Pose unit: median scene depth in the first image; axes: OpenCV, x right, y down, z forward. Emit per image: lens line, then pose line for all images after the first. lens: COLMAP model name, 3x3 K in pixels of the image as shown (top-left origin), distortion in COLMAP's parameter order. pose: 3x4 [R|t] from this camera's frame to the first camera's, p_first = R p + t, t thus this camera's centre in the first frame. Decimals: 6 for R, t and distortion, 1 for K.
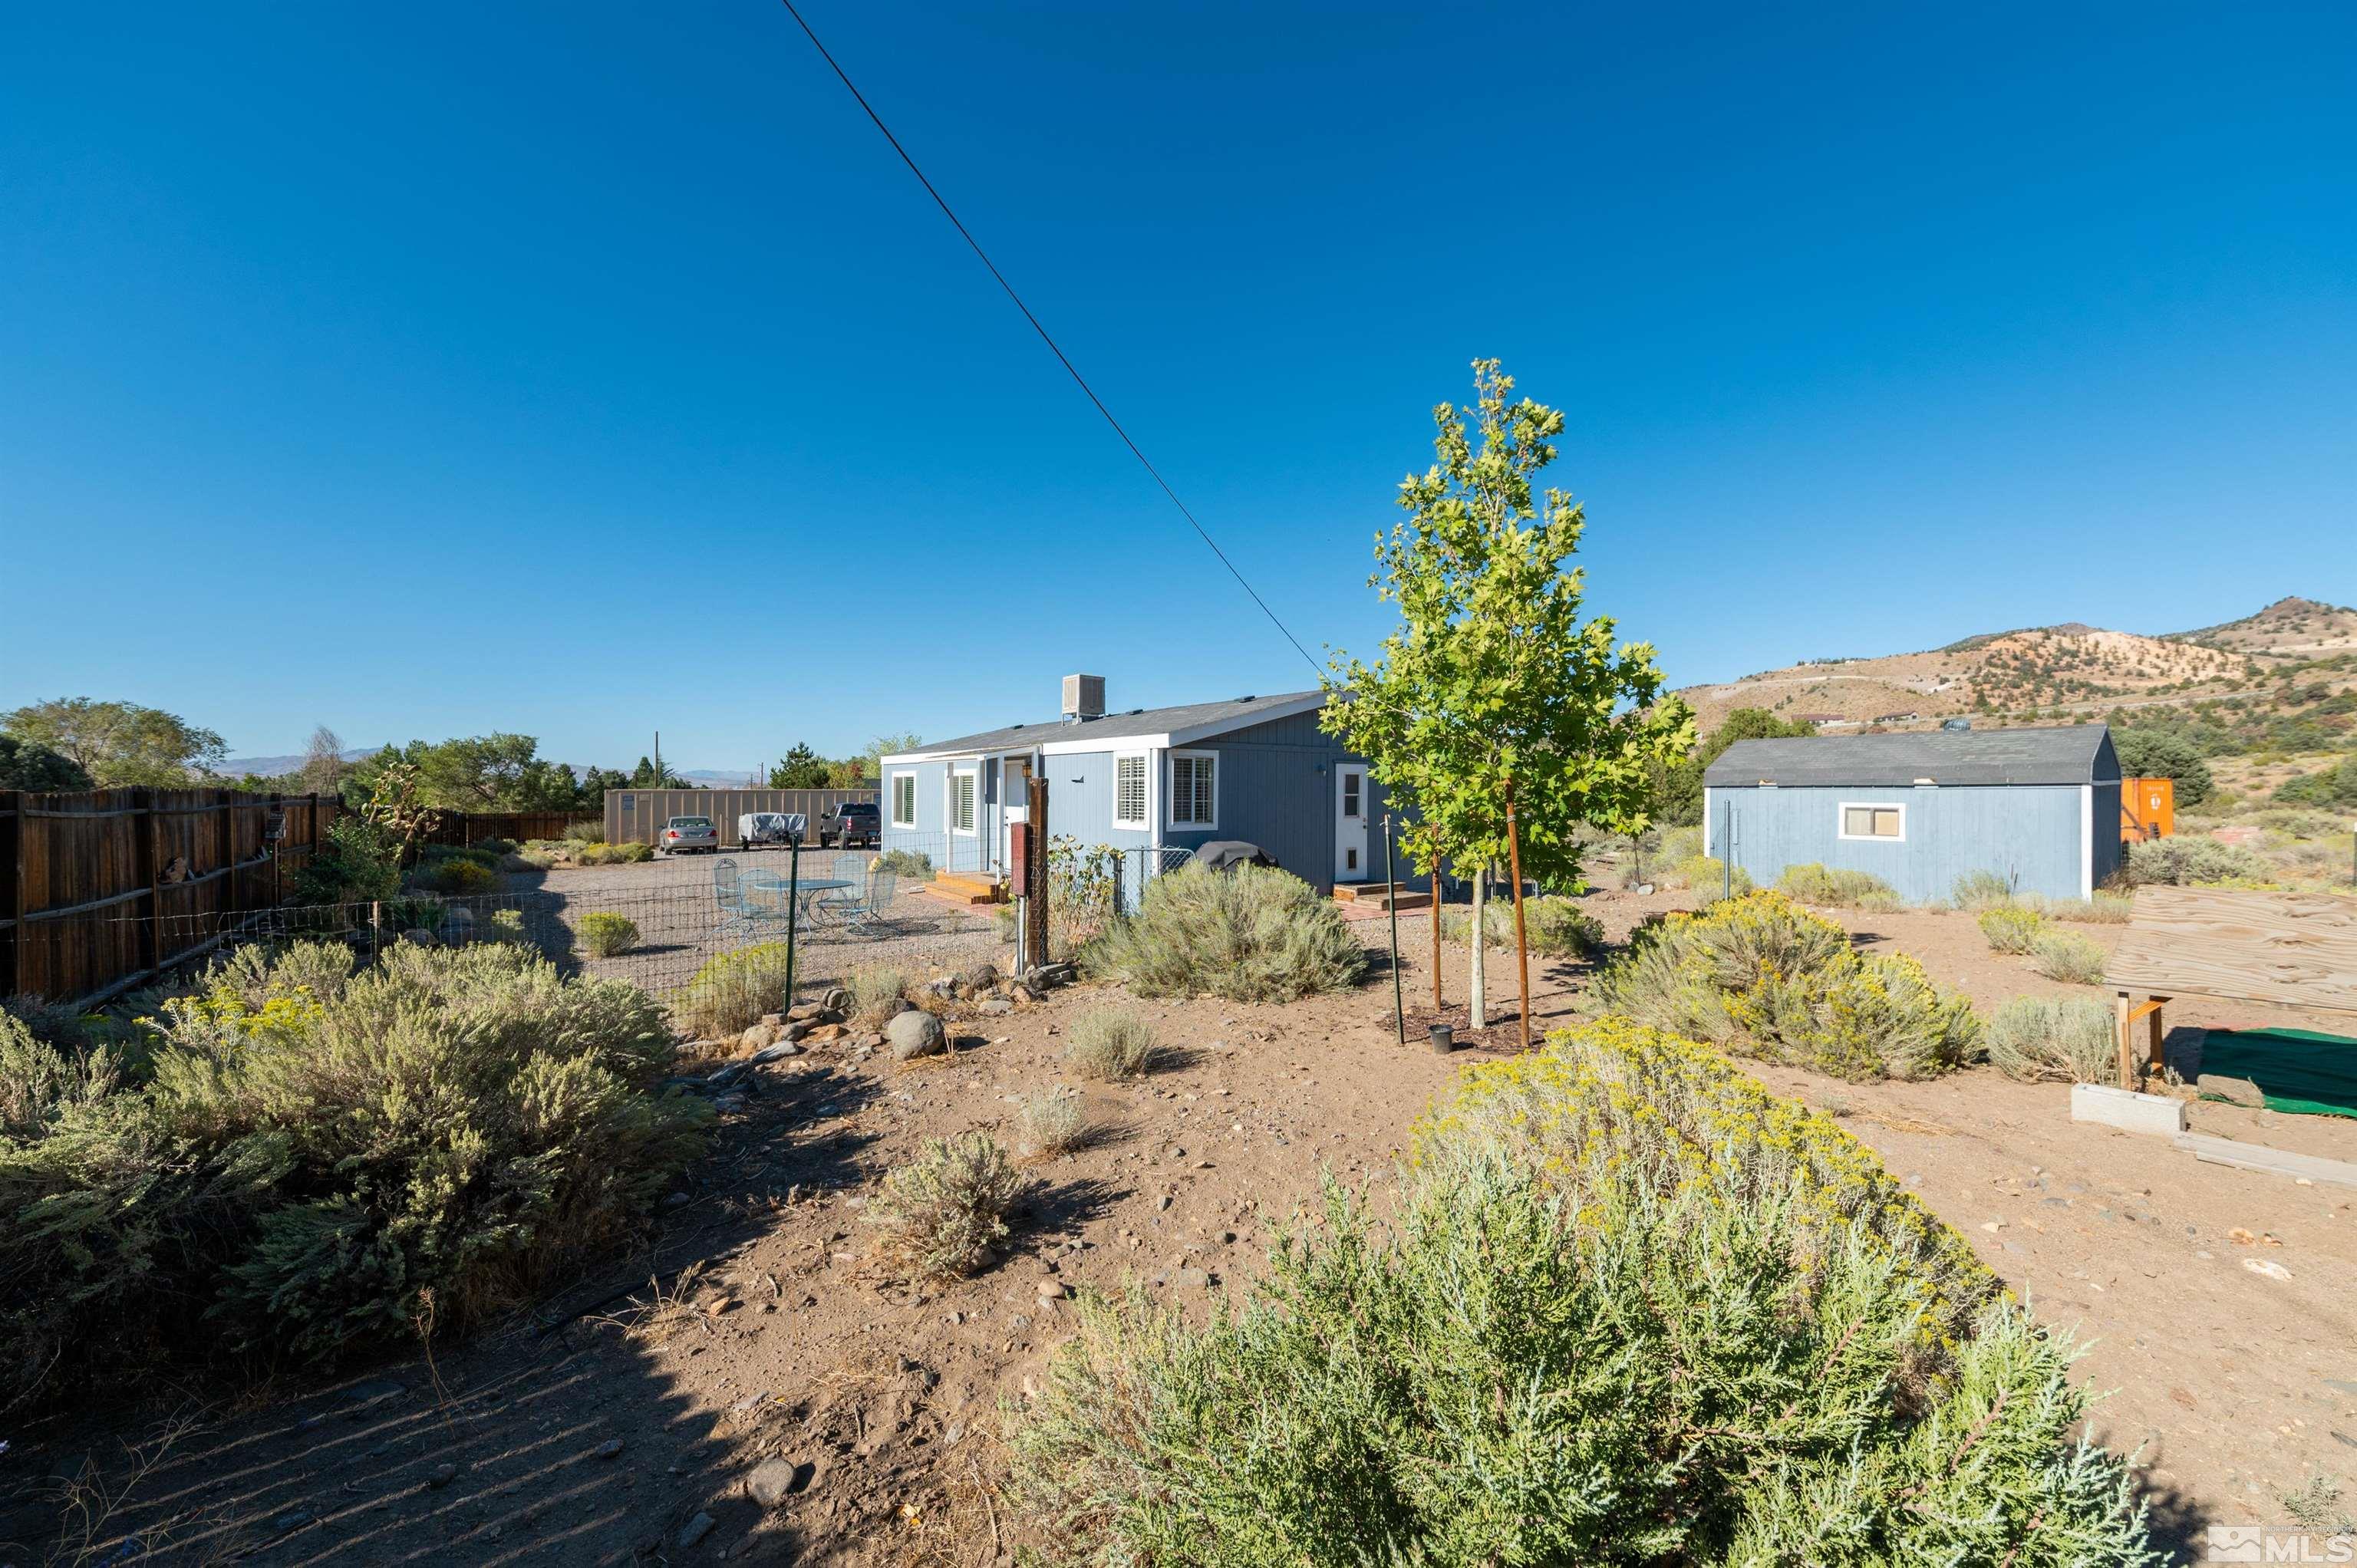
lens RADIAL K [[811.1, 0, 1177.2], [0, 811.1, 799.3], [0, 0, 1]] dist [0.001995, -0.002496]
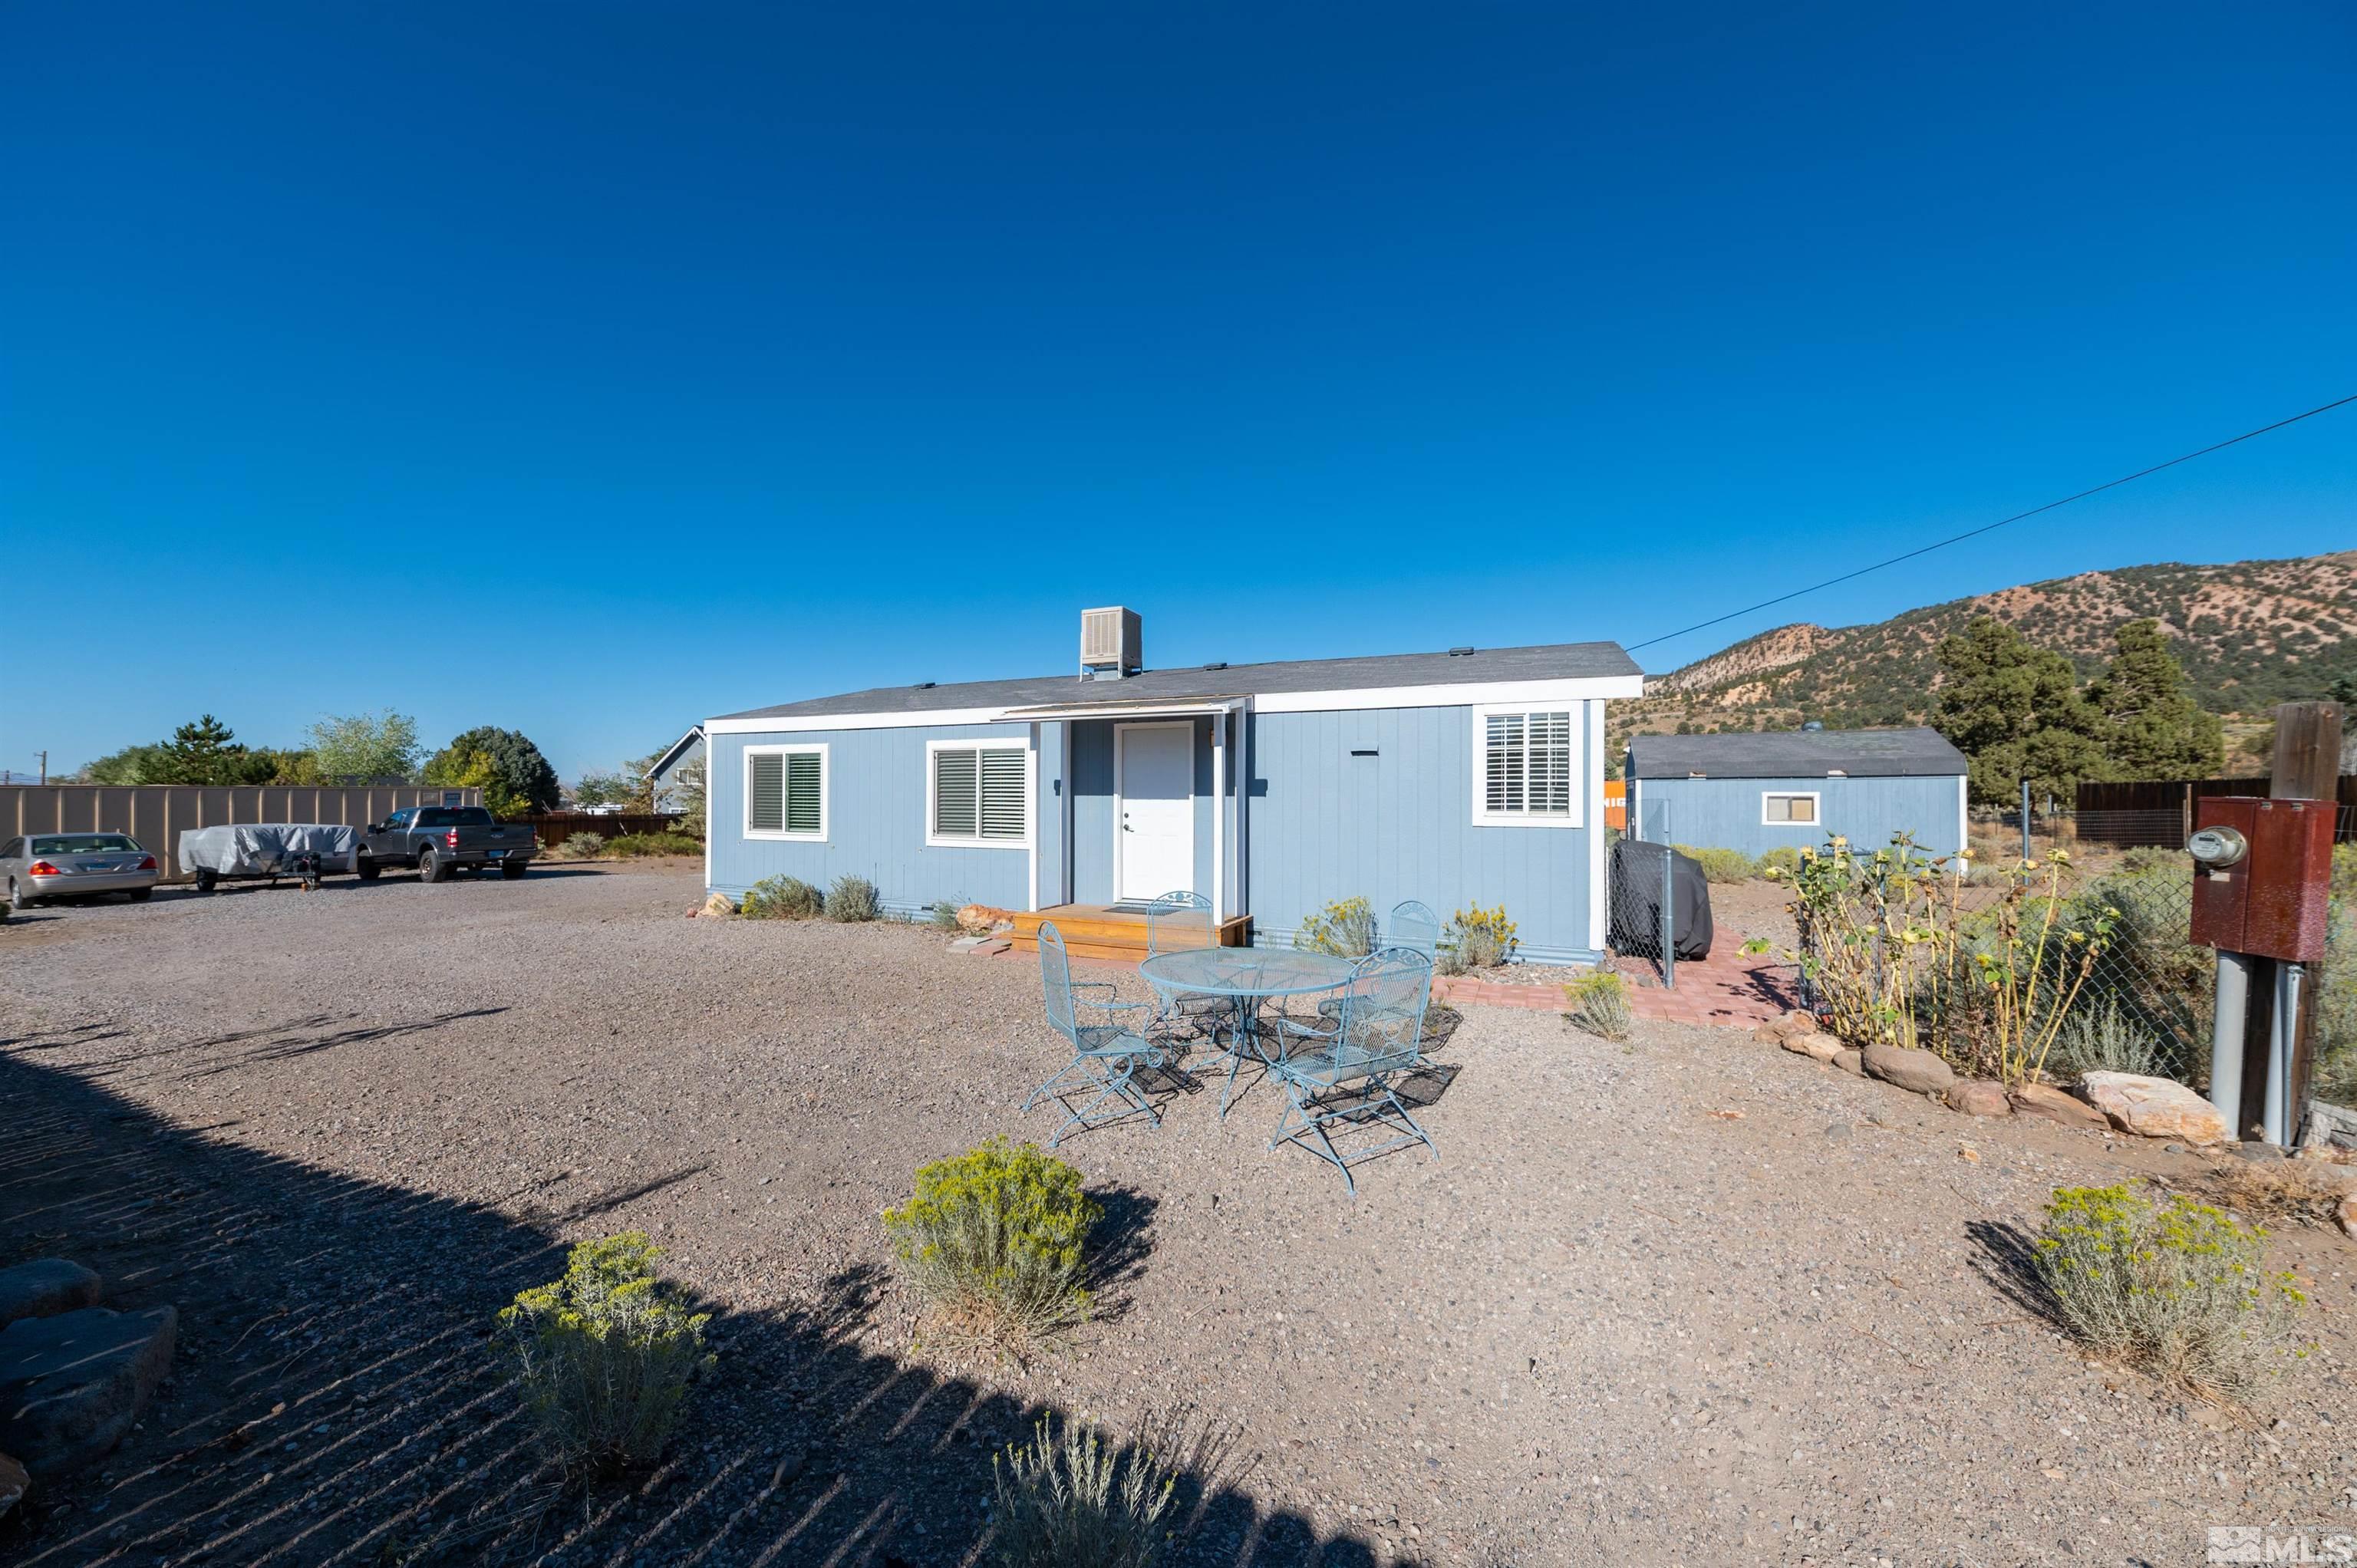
lens RADIAL K [[811.1, 0, 1175.3], [0, 811.1, 794.6], [0, 0, 1]] dist [0.001995, -0.002496]
pose [[0.879559, -0.001899, 0.475786, -0.411199], [0.007380, 0.999926, -0.009652, 0.011440], [-0.475732, 0.012001, 0.879508, 0.376505]]
